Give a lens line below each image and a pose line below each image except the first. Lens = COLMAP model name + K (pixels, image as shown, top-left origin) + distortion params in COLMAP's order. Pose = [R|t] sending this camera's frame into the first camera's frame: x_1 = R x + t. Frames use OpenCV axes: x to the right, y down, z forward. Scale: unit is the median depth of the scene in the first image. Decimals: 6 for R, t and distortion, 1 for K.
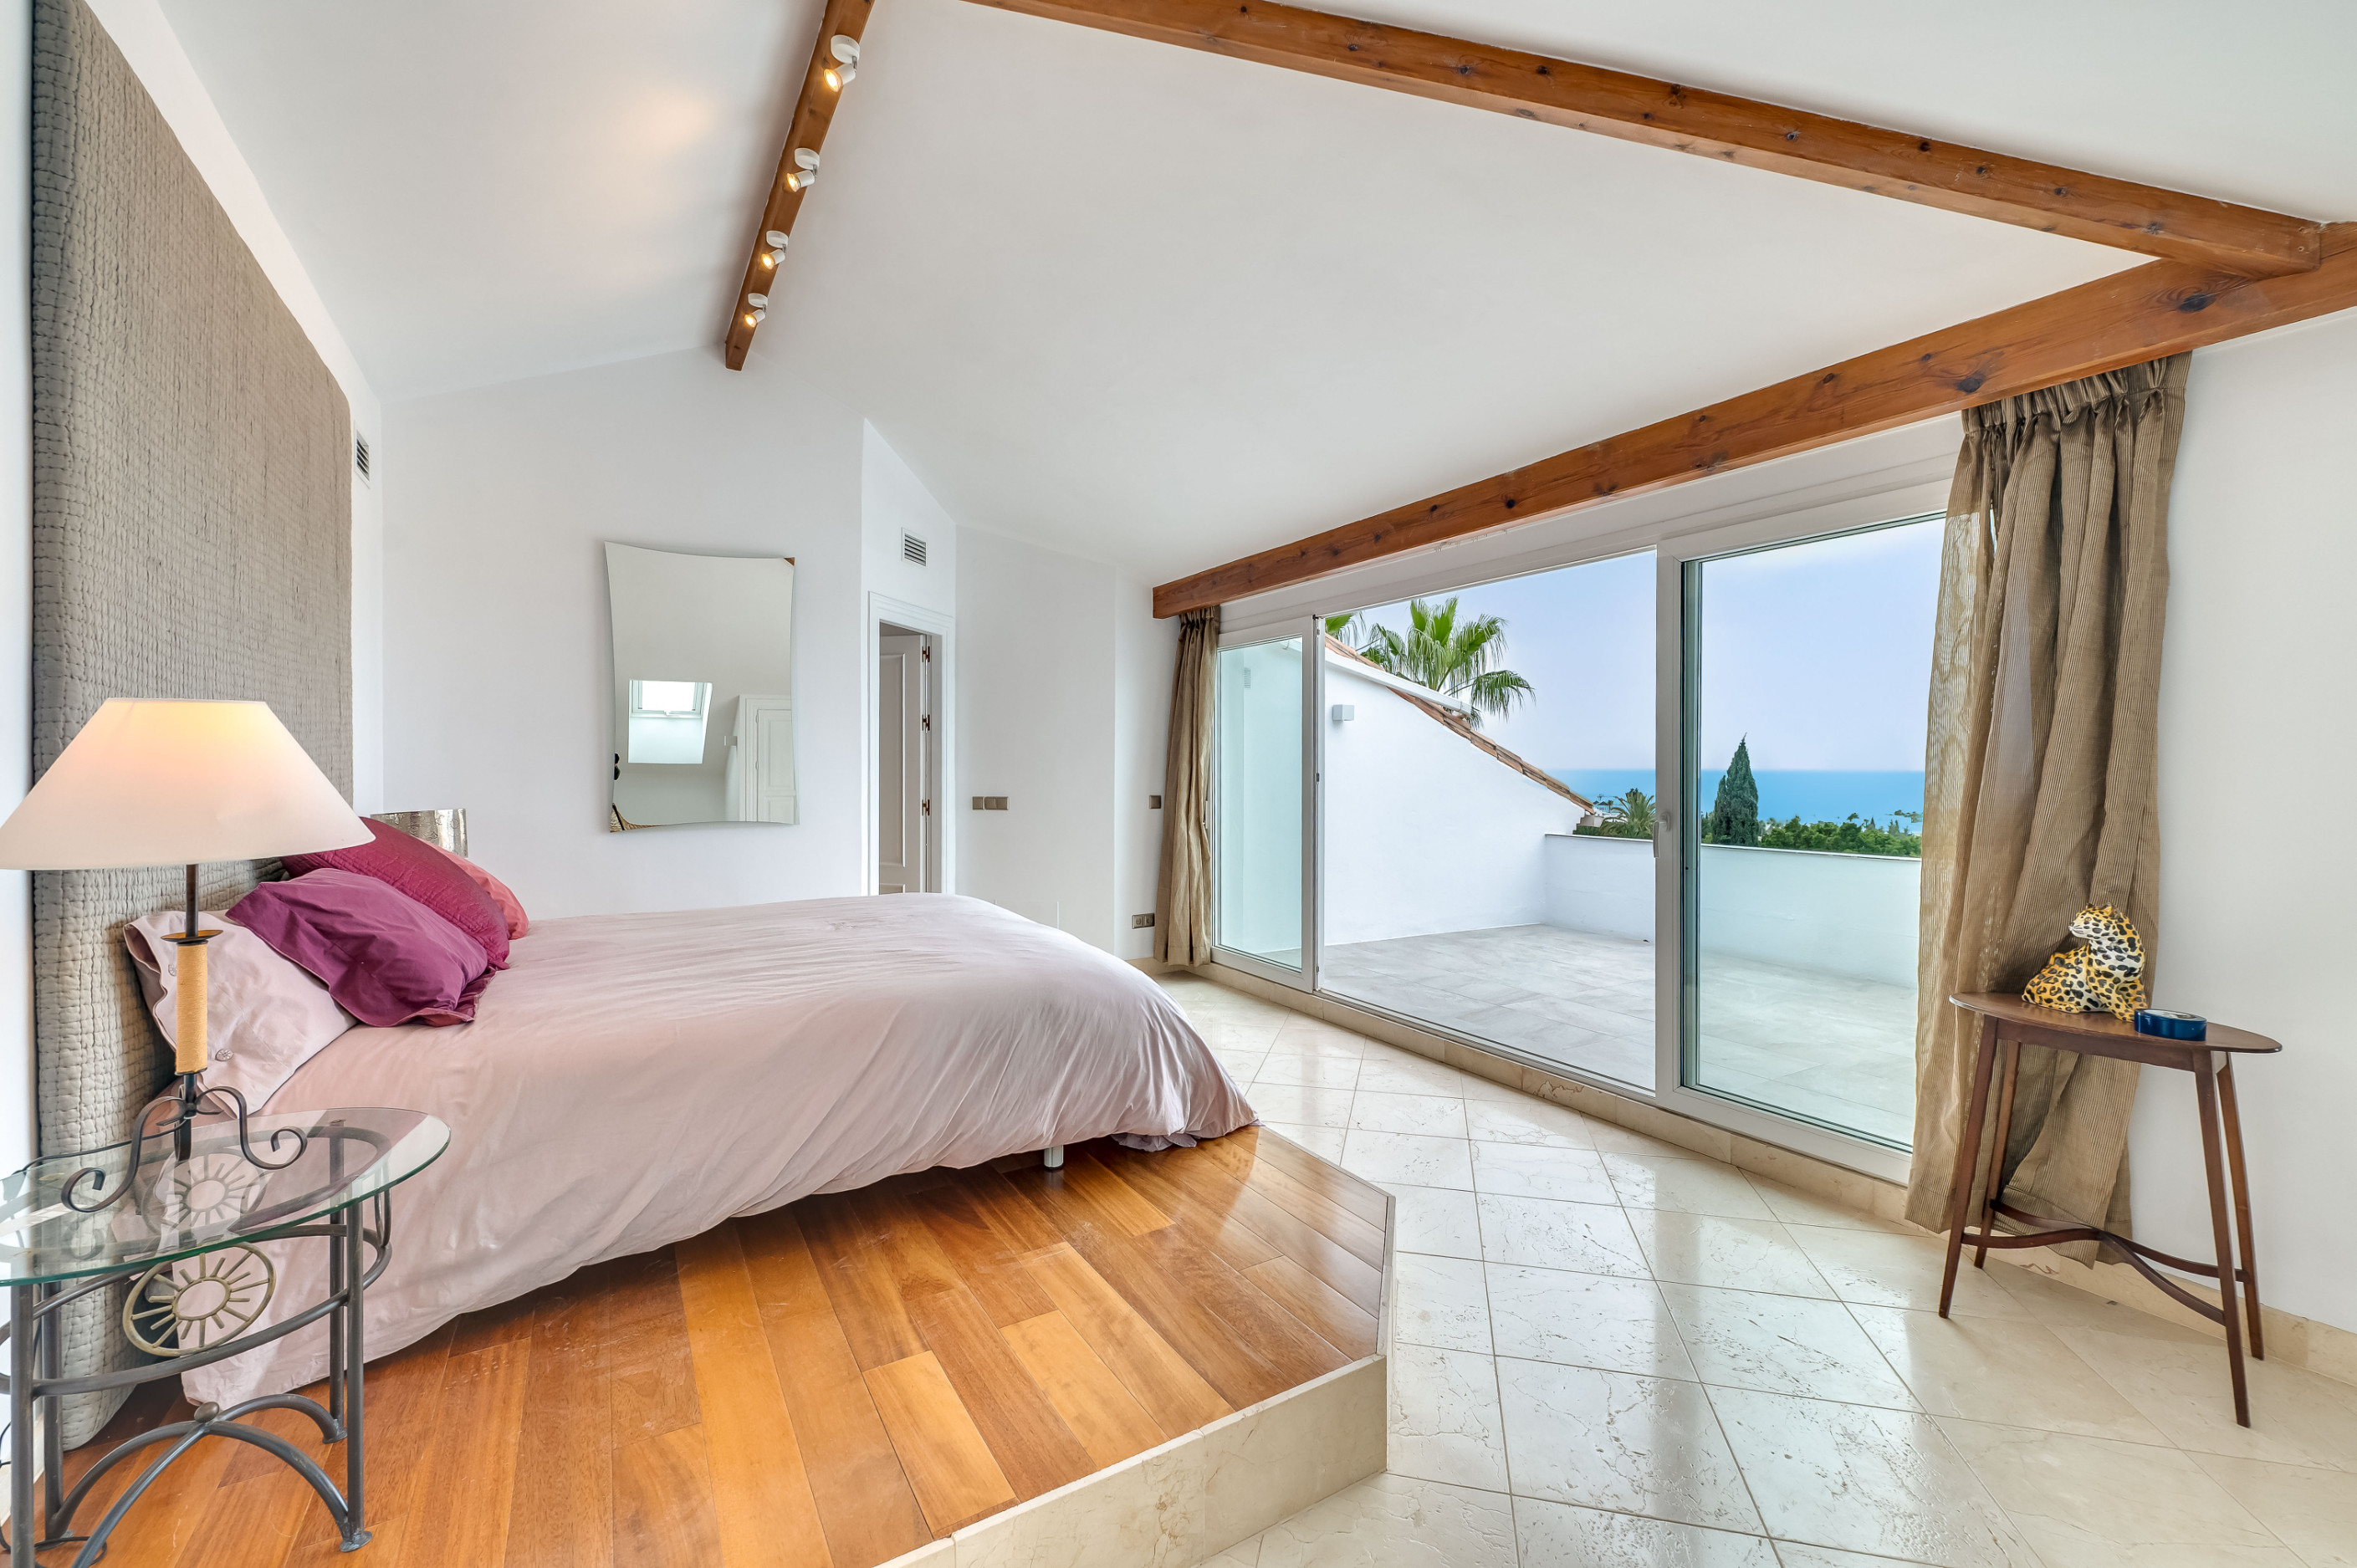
lens RADIAL K [[945.2, 0, 1173.4], [0, 945.2, 783.1], [0, 0, 1]] dist [-0.000407, 0.000012]
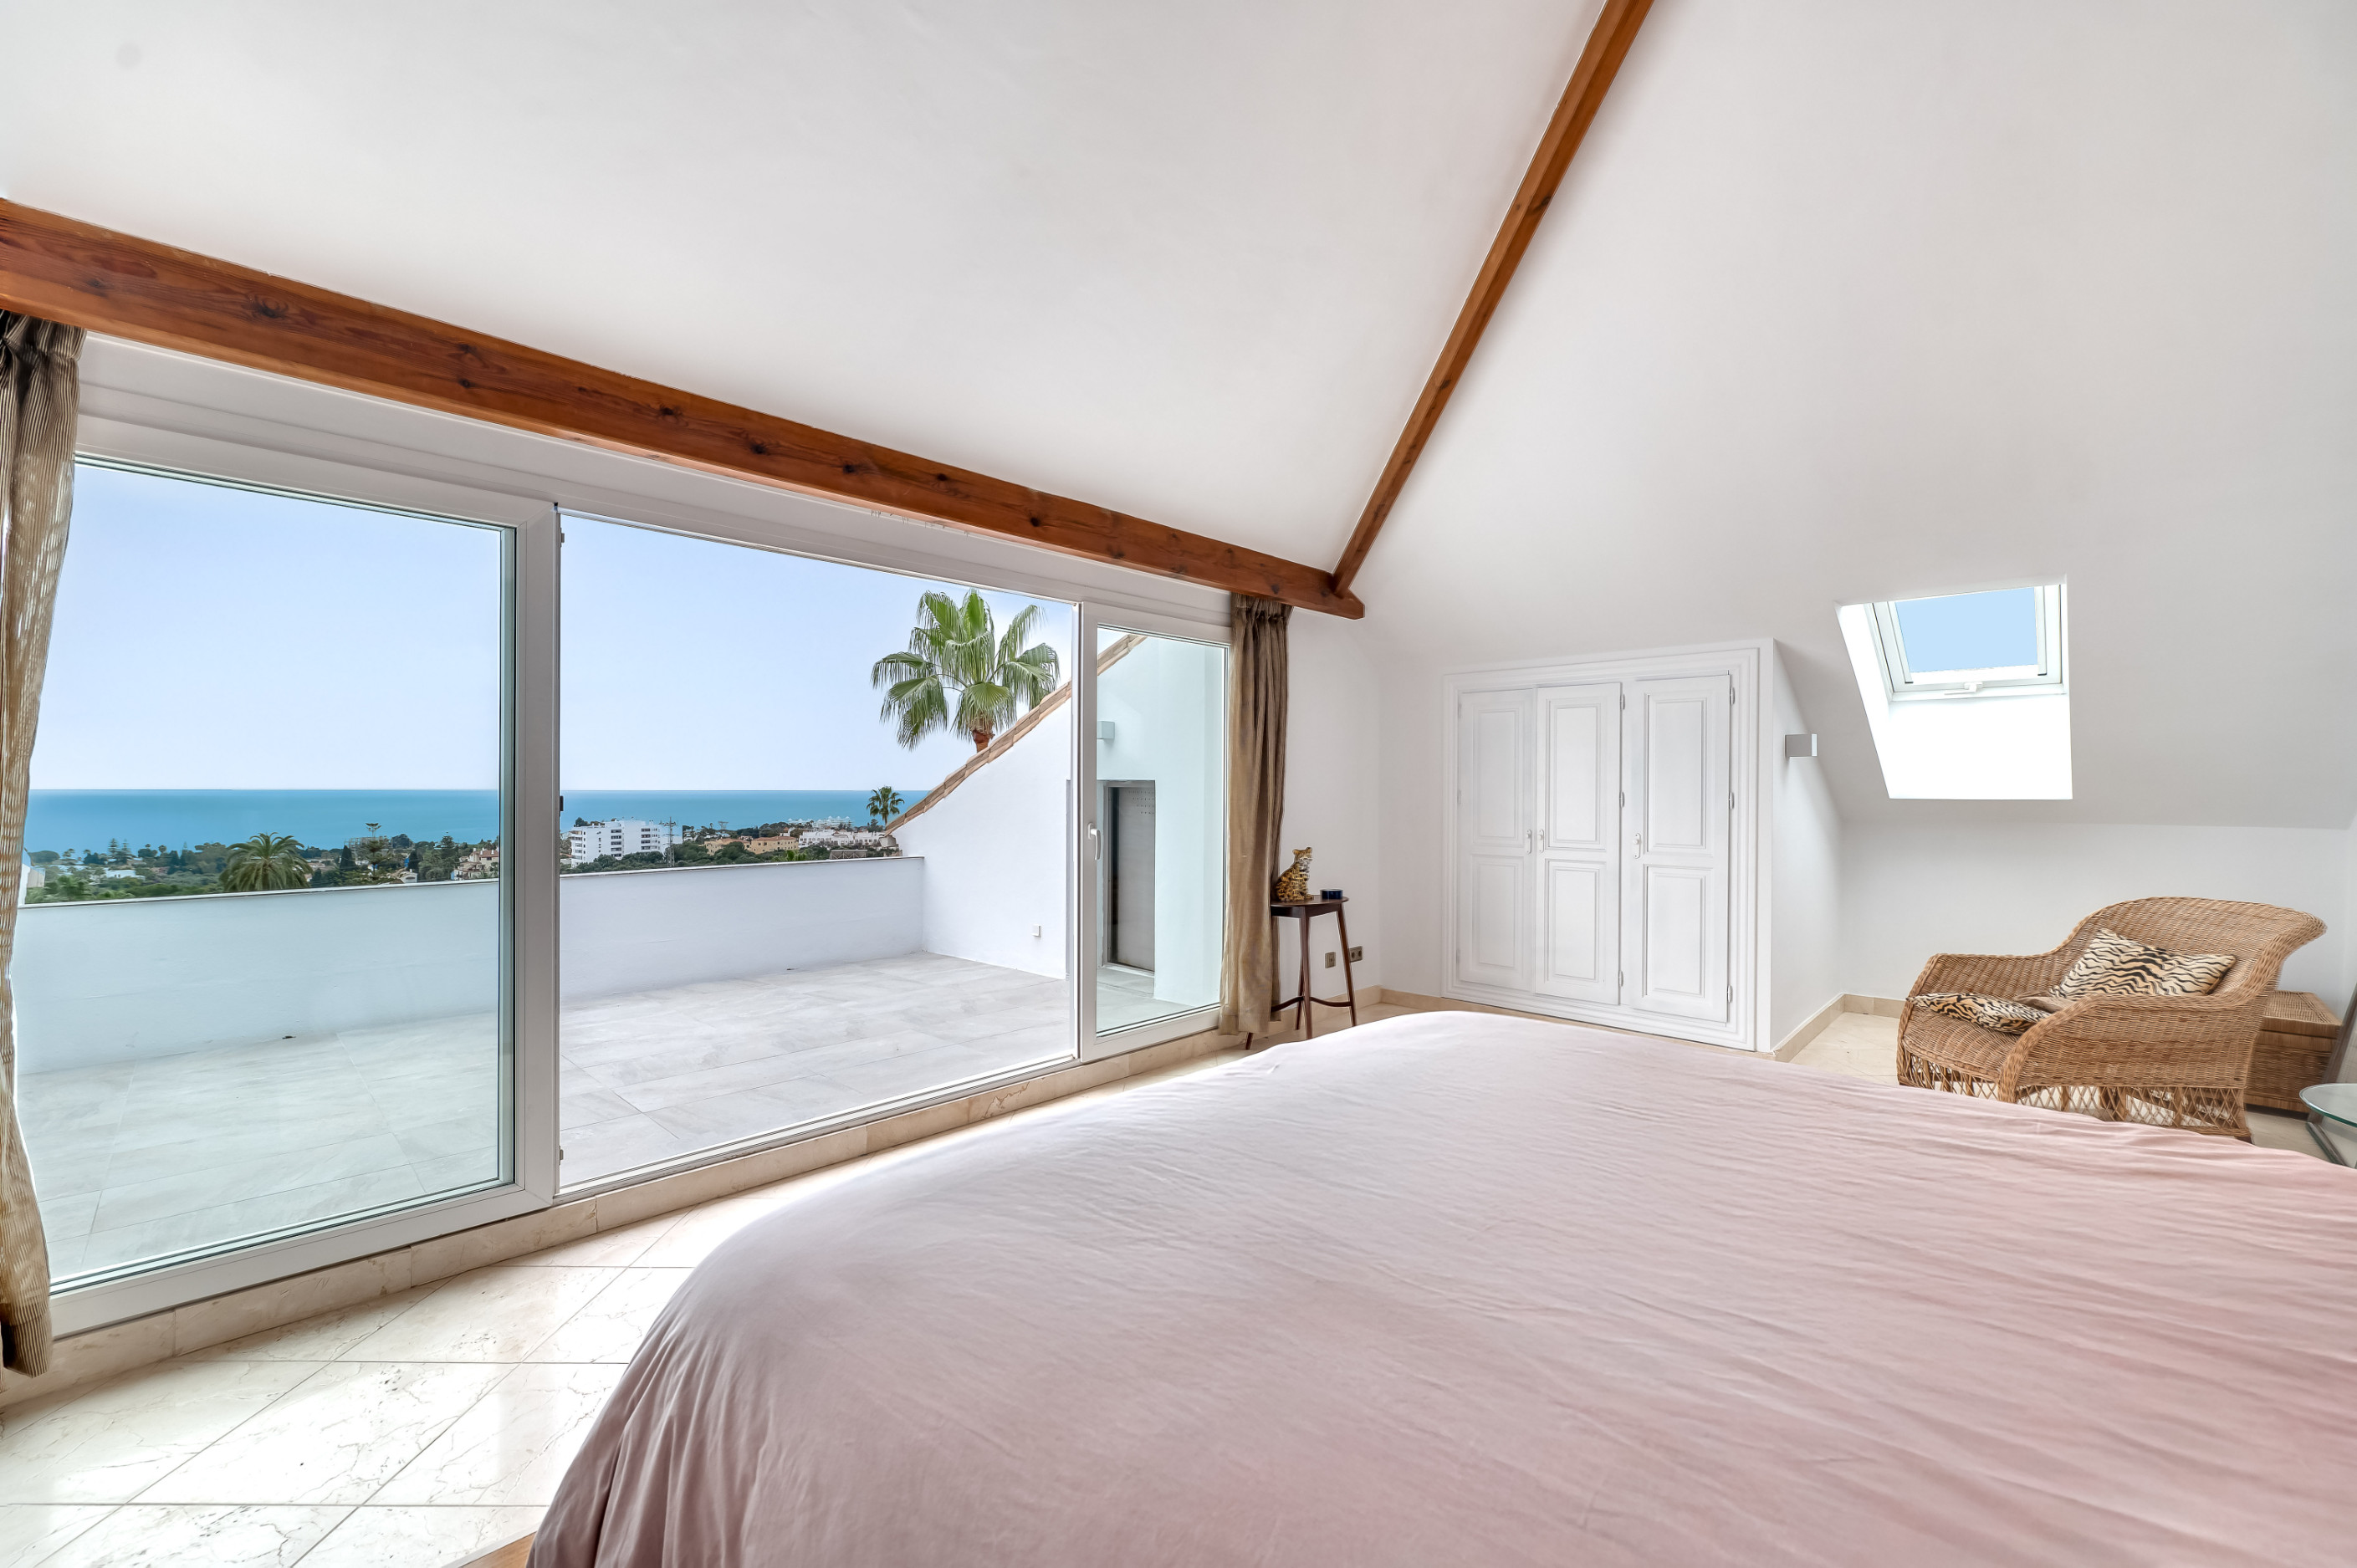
lens RADIAL K [[945.2, 0, 1173.4], [0, 945.2, 783.1], [0, 0, 1]] dist [-0.000407, 0.000012]
pose [[-0.251751, -0.001815, 0.967790, -0.571202], [0.009479, 0.999946, 0.004341, -0.019809], [-0.967746, 0.010266, -0.251720, 0.981239]]
